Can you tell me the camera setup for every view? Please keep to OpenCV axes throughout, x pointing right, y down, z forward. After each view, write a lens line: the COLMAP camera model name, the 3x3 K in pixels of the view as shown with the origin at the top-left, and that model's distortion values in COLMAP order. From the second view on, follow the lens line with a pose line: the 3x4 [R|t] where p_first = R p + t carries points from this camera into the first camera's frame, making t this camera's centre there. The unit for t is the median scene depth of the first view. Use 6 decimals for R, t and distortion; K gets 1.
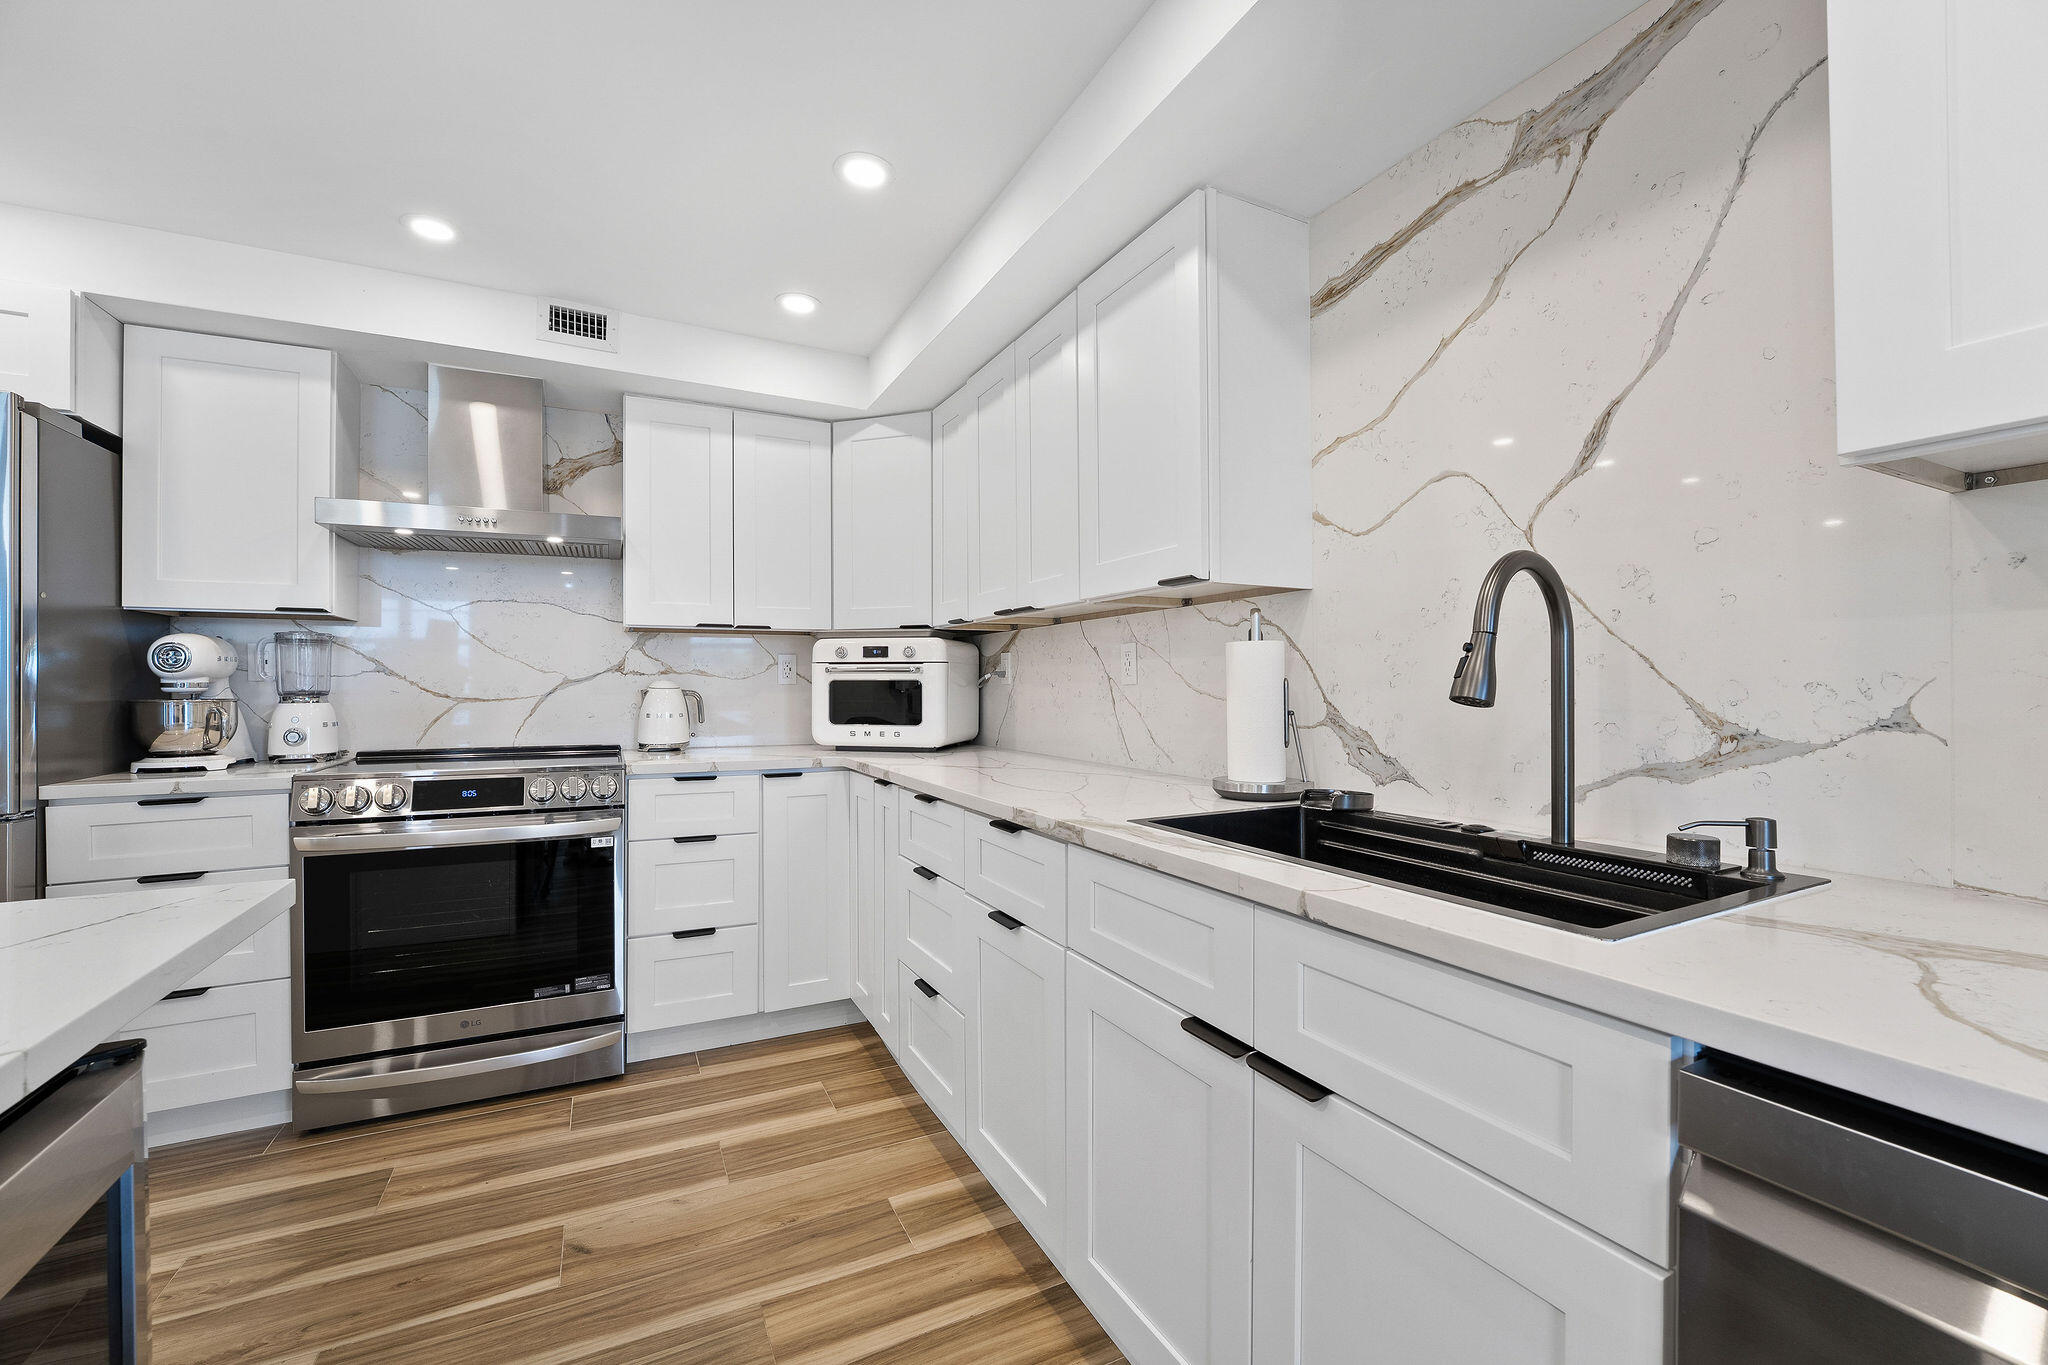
lens RADIAL K [[830.0, 0, 1027.8], [0, 830.0, 681.8], [0, 0, 1]] dist [-0.022995, 0.002790]
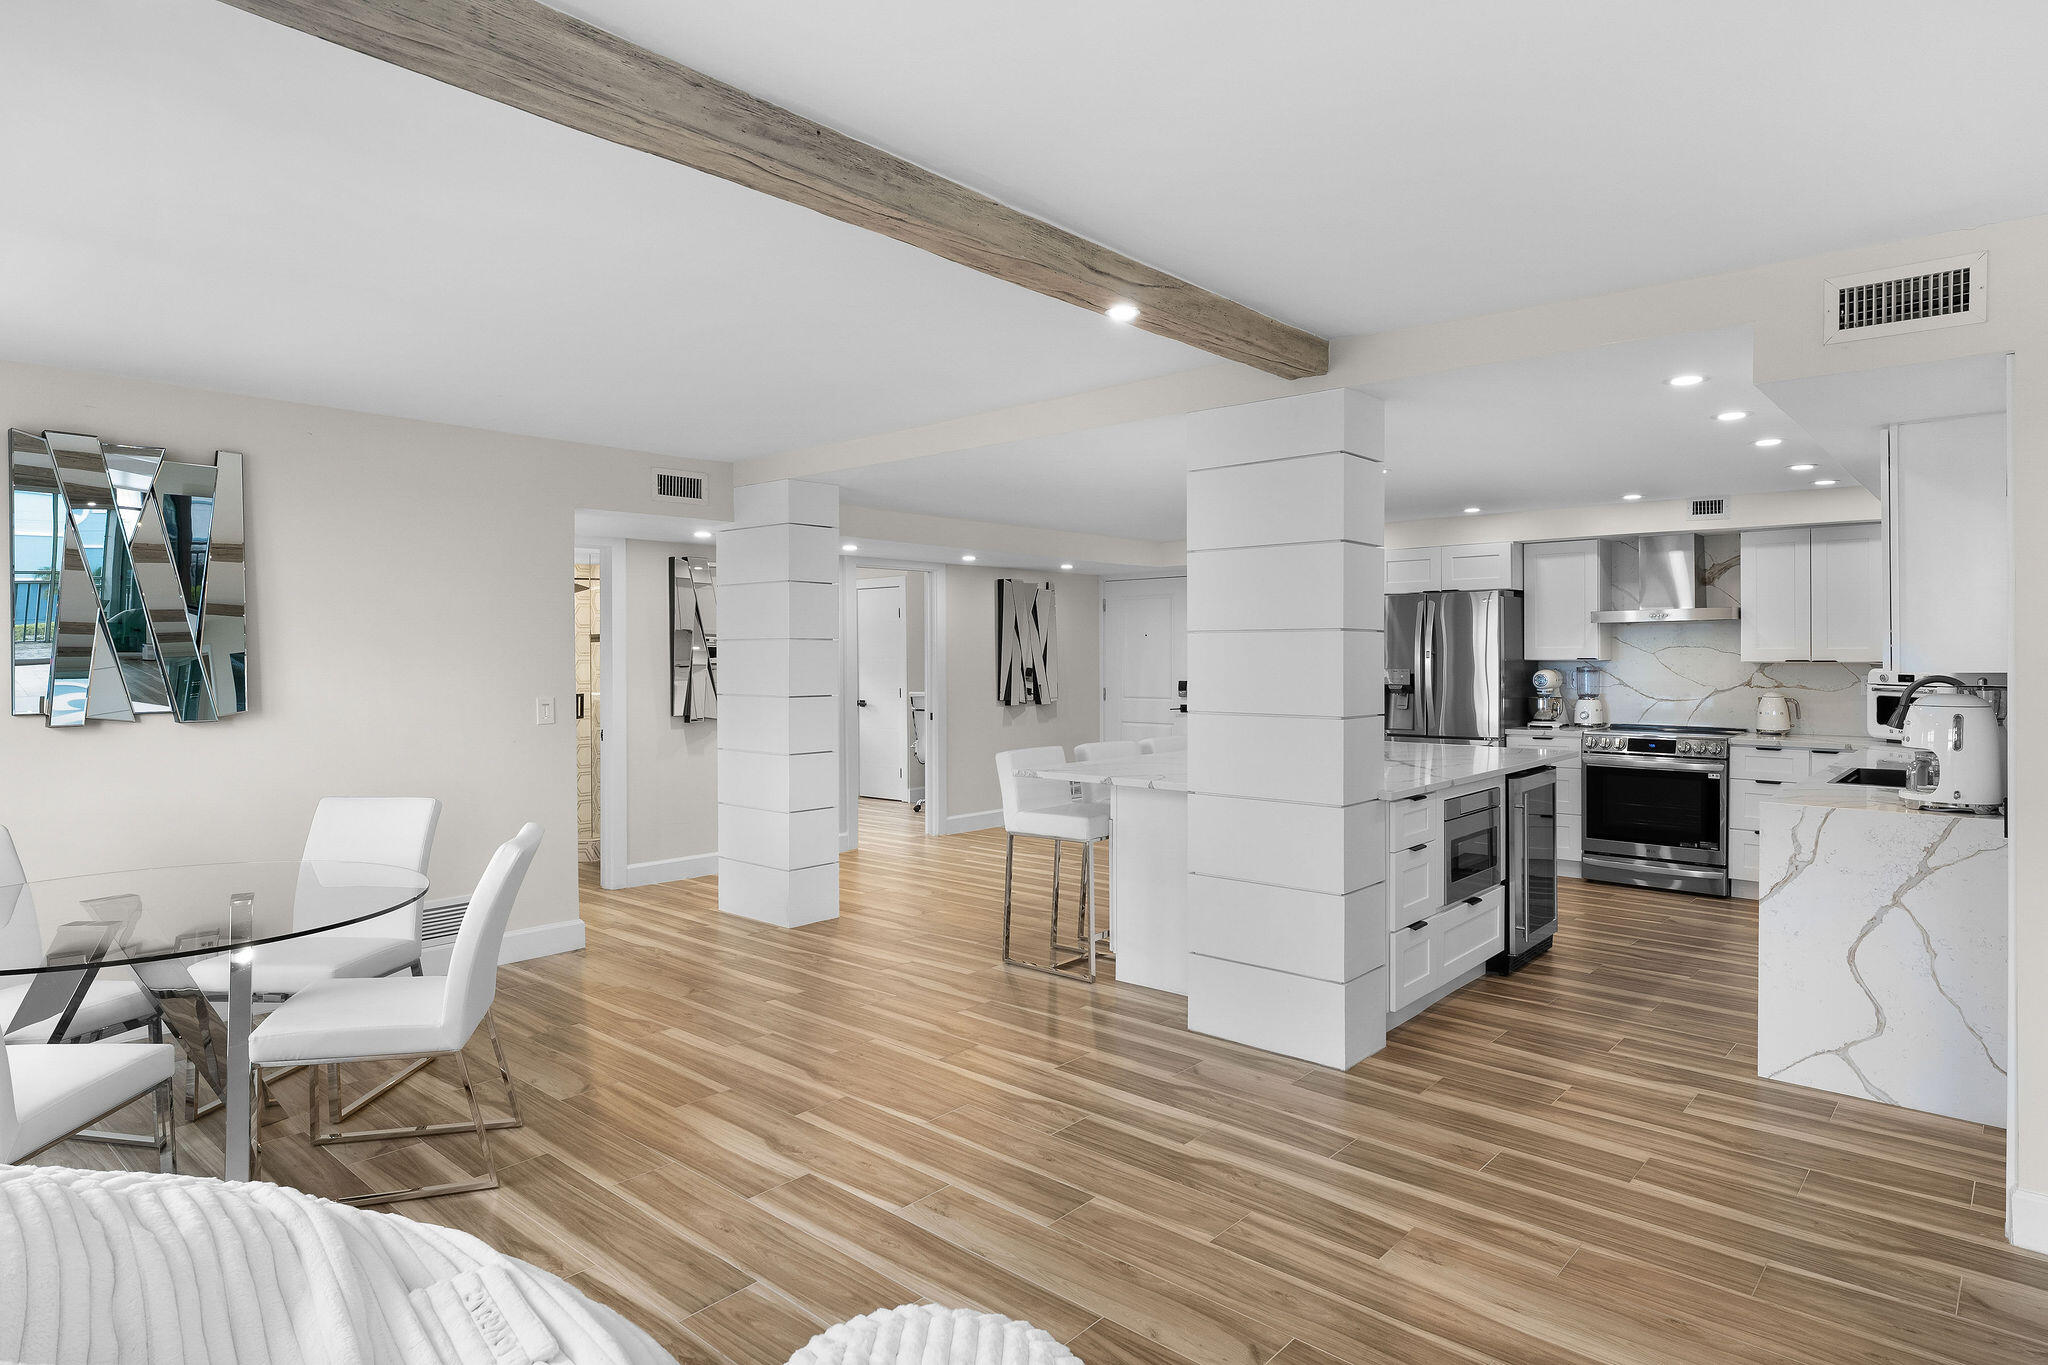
lens RADIAL K [[1145.1, 0, 1016.7], [0, 1145.1, 656.0], [0, 0, 1]] dist [0.006859, -0.009954]
pose [[0.358731, 0.003648, -0.933434, 1.554253], [0.009261, 0.999929, 0.007466, -0.140576], [0.933395, -0.011322, 0.358672, -1.661420]]
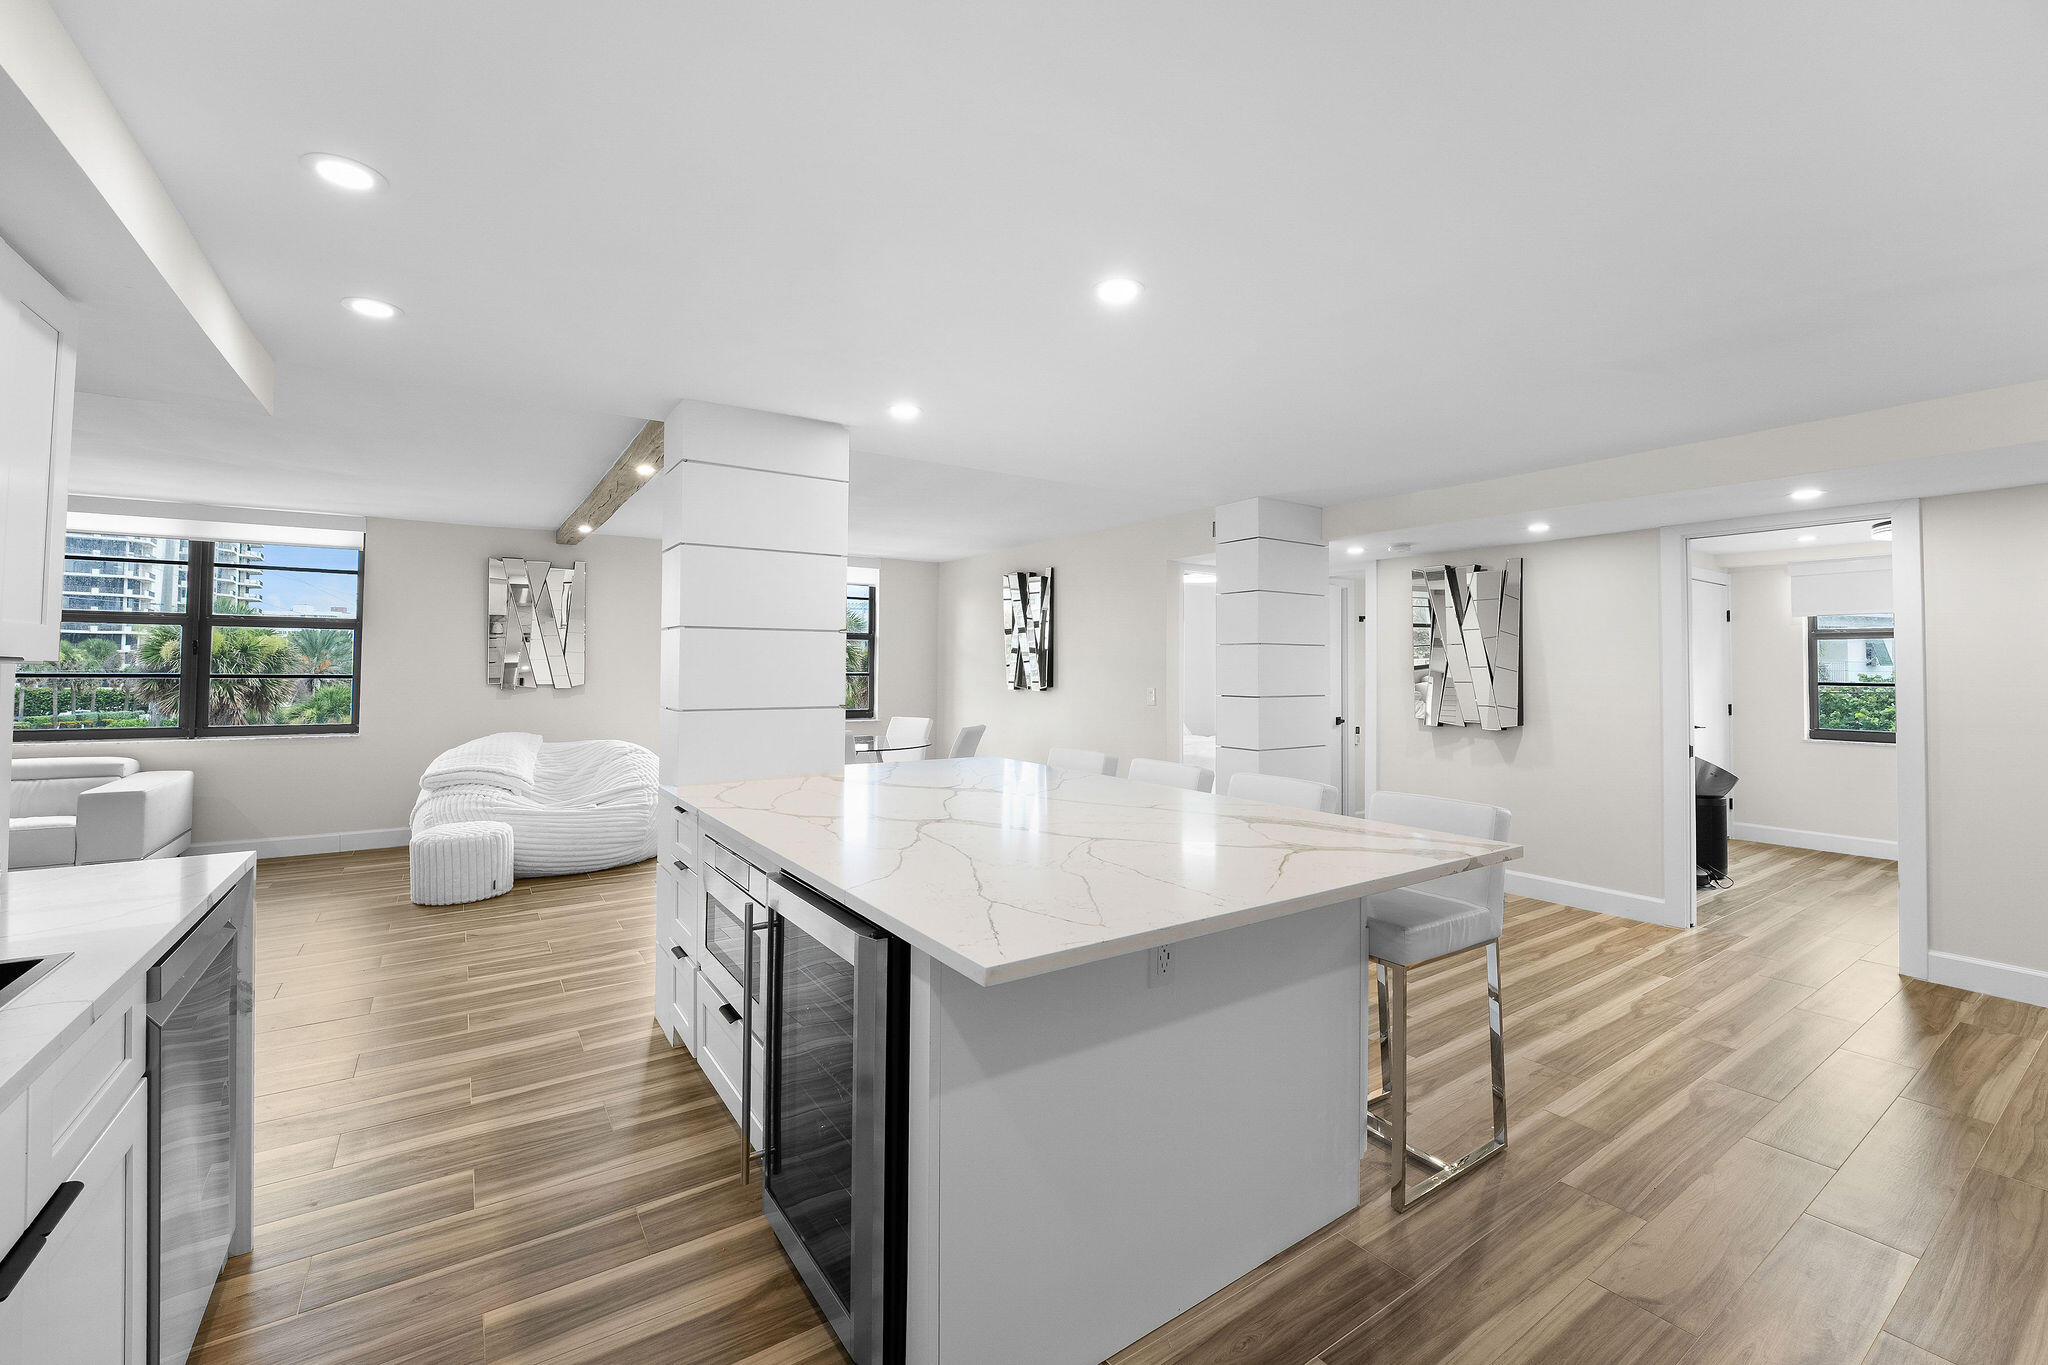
lens RADIAL K [[830.0, 0, 1019.0], [0, 830.0, 672.1], [0, 0, 1]] dist [-0.022995, 0.002790]
pose [[-0.991697, -0.001602, -0.128590, -0.330540], [0.000171, 0.999905, -0.013773, -0.070487], [0.128600, -0.013681, -0.991602, 0.927566]]
